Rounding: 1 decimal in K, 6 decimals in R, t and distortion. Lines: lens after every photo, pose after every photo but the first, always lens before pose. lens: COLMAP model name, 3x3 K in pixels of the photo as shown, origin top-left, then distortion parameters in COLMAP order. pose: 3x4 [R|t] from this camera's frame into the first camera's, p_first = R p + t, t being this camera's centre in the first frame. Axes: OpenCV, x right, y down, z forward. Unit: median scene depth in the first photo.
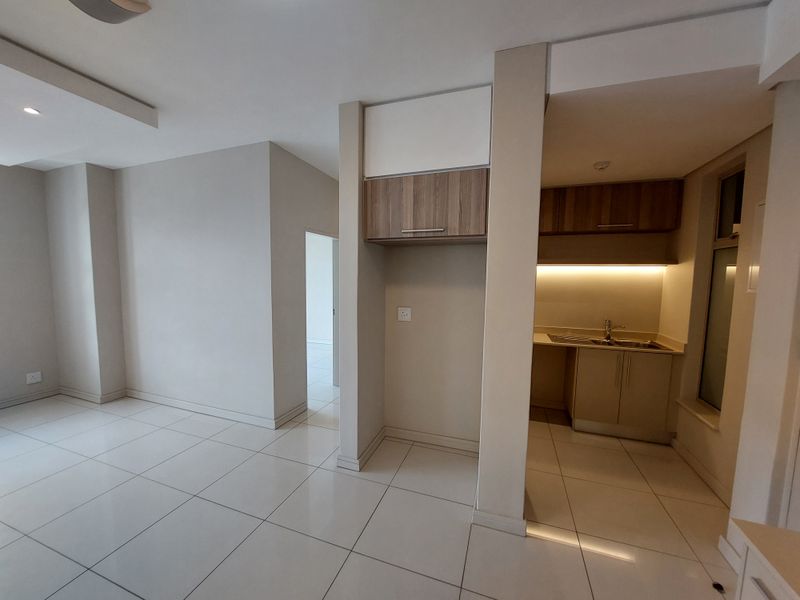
lens RADIAL K [[318.0, 0, 393.5], [0, 318.0, 303.8], [0, 0, 1]] dist [-0.018440, -0.000685]
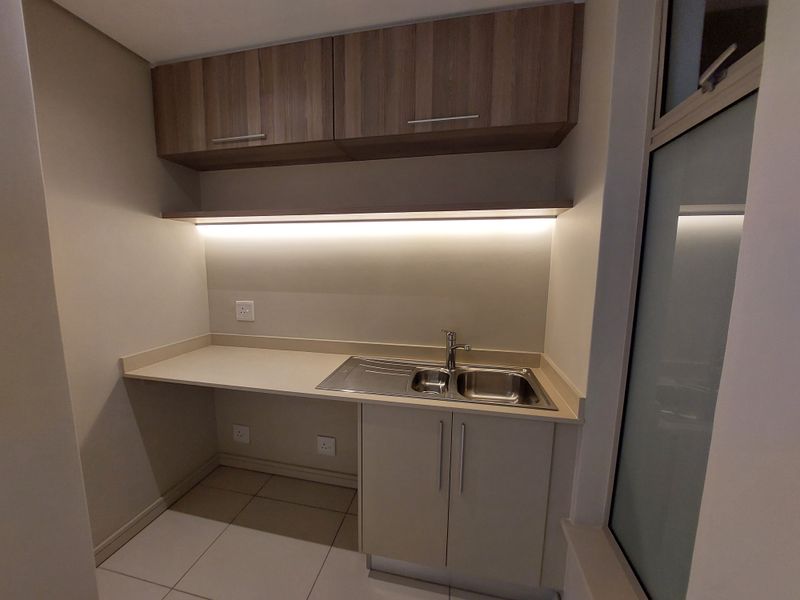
lens RADIAL K [[318.0, 0, 393.1], [0, 318.0, 299.4], [0, 0, 1]] dist [-0.018440, -0.000685]
pose [[0.990243, -0.026710, 0.136769, 0.581104], [0.020727, 0.998772, 0.044990, -0.021724], [-0.137803, -0.041716, 0.989581, 0.577275]]
